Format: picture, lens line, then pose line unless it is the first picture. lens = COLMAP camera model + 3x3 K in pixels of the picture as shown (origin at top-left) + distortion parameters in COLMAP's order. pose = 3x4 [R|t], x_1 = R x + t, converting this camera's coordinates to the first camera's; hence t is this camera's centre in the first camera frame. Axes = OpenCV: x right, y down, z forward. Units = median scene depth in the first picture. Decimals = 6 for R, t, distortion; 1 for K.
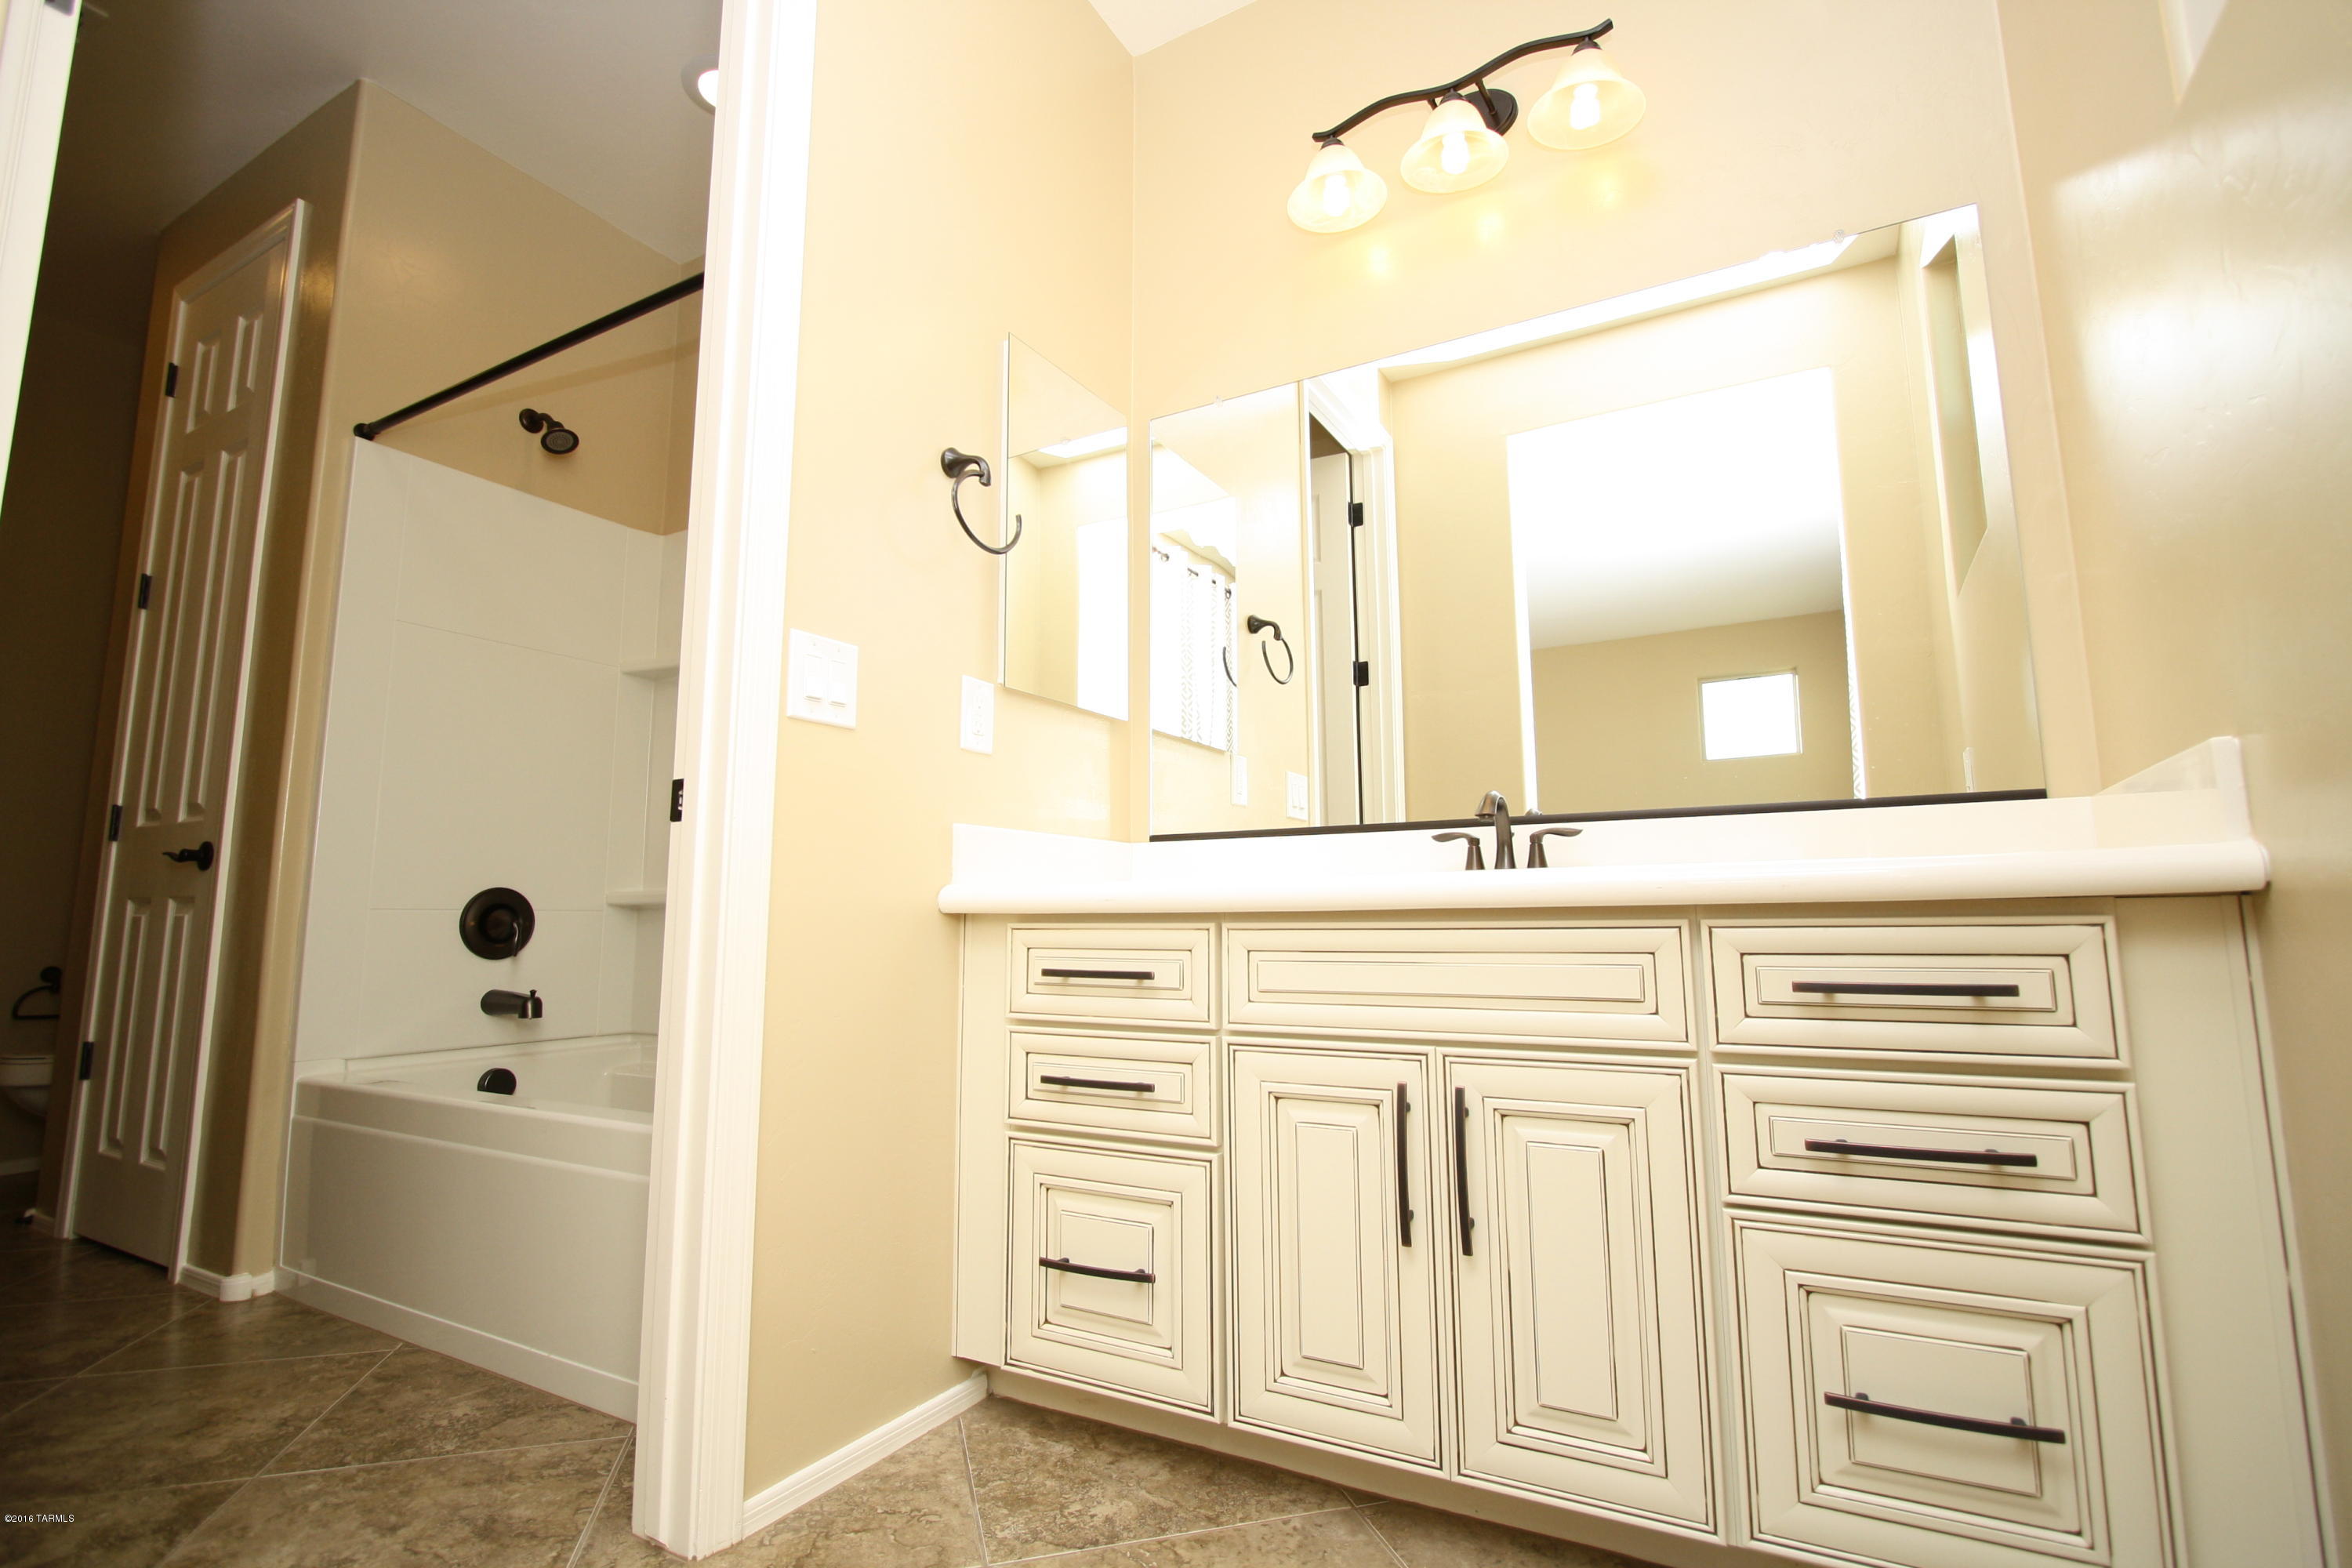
lens RADIAL K [[1079.8, 0, 1194.2], [0, 1079.8, 781.4], [0, 0, 1]] dist [-0.003181, 0.002002]
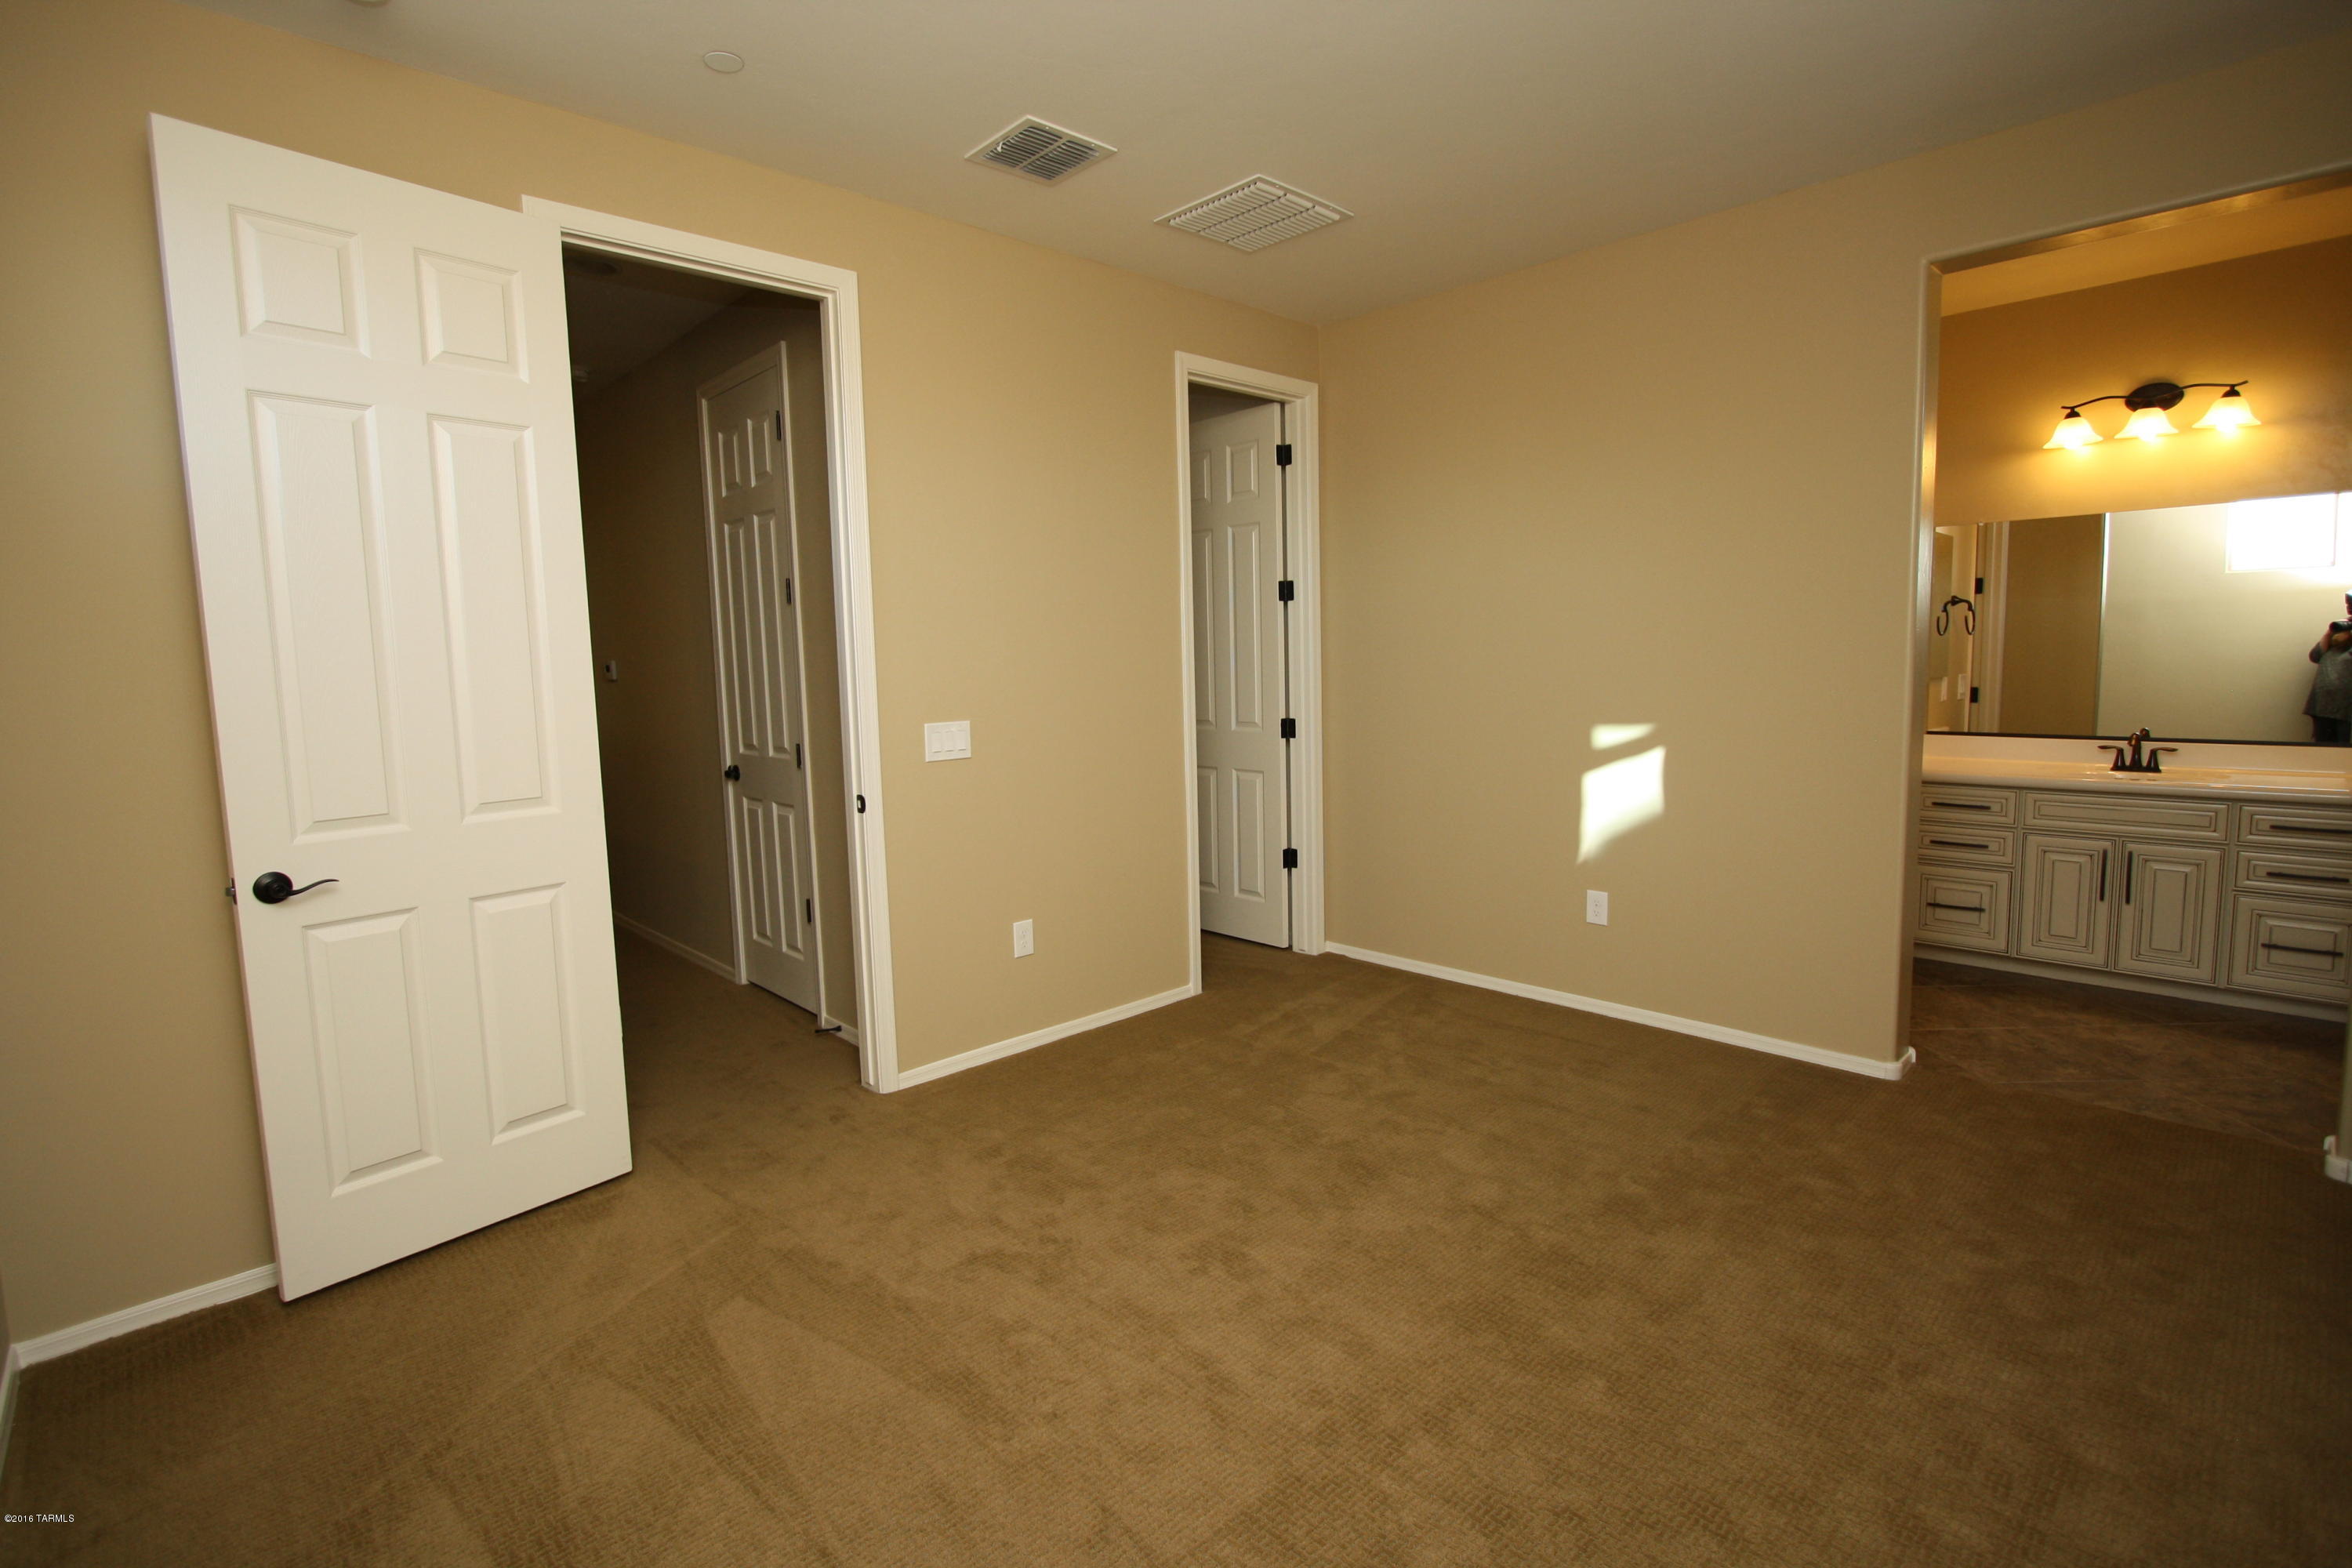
lens RADIAL K [[1126.5, 0, 1181.1], [0, 1126.5, 766.2], [0, 0, 1]] dist [-0.002340, 0.000512]
pose [[0.959962, 0.015462, -0.279705, -1.378500], [0.050705, 0.972393, 0.227776, -0.772703], [0.275505, -0.232838, 0.932675, -2.523418]]
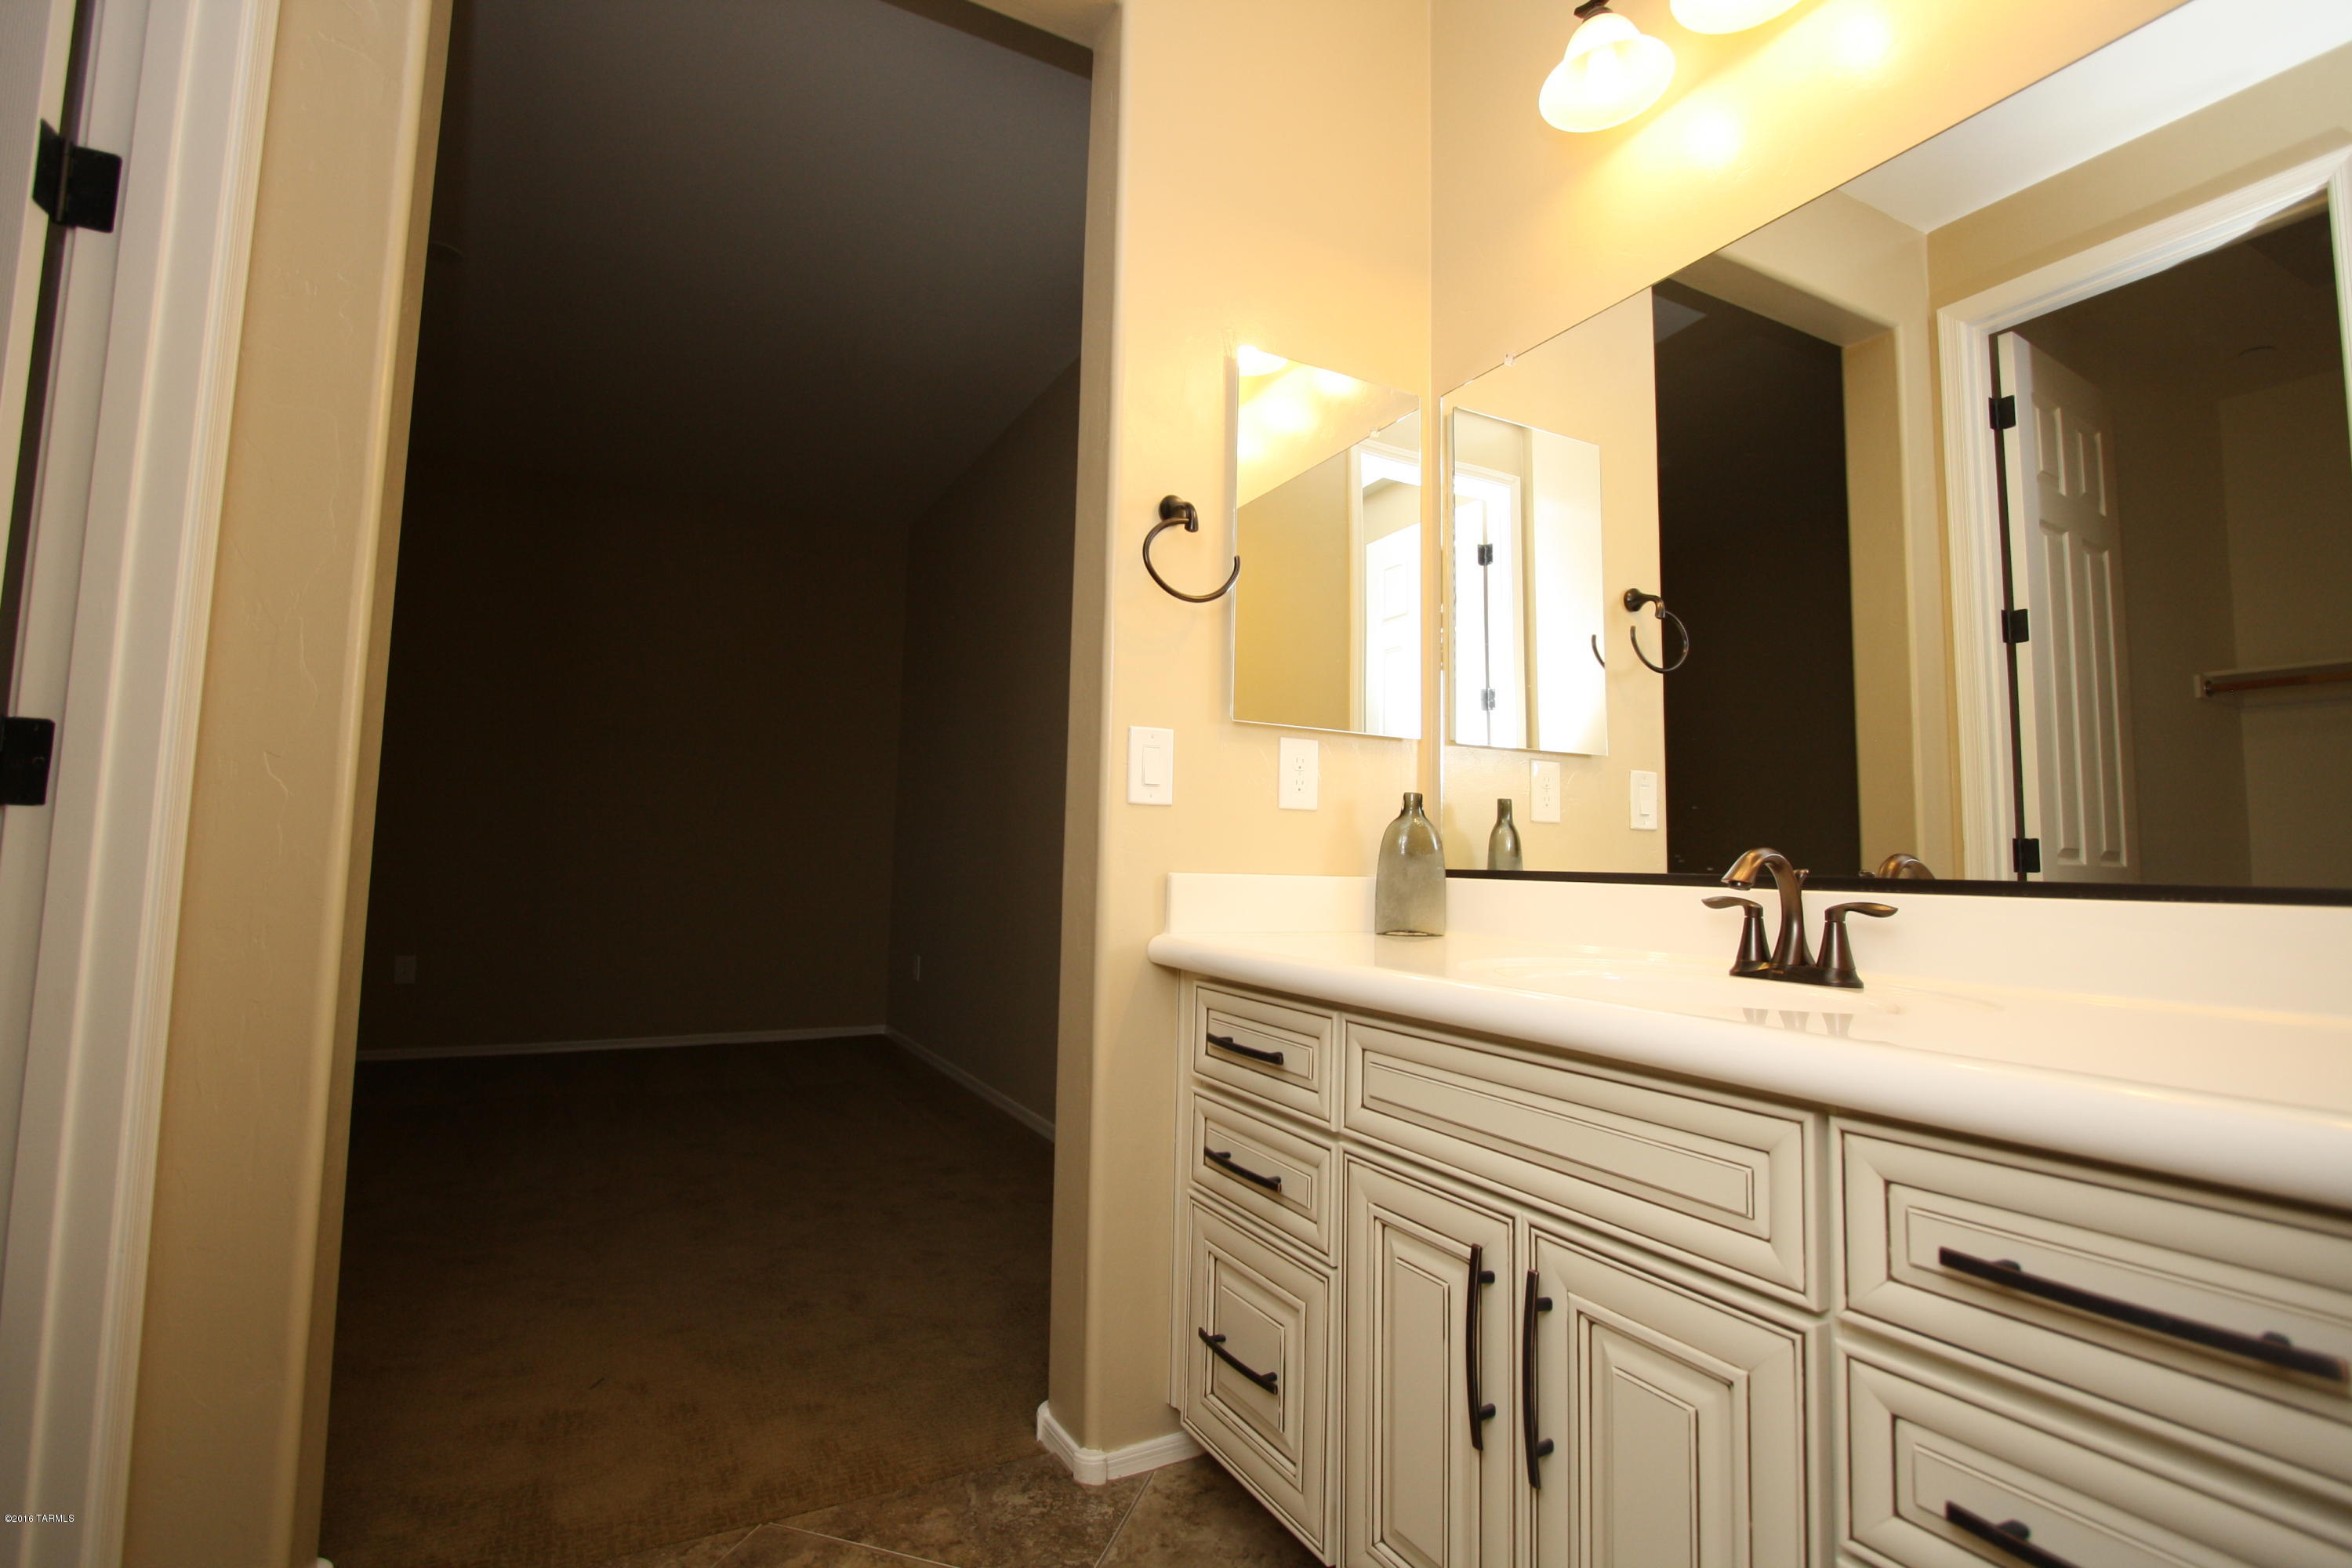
lens RADIAL K [[1079.8, 0, 1194.2], [0, 1079.8, 781.4], [0, 0, 1]] dist [-0.003181, 0.002002]
pose [[0.833116, -0.029606, -0.552306, 0.463188], [0.057276, 0.997816, 0.032909, -0.106259], [0.550125, -0.059051, 0.832992, 0.226467]]
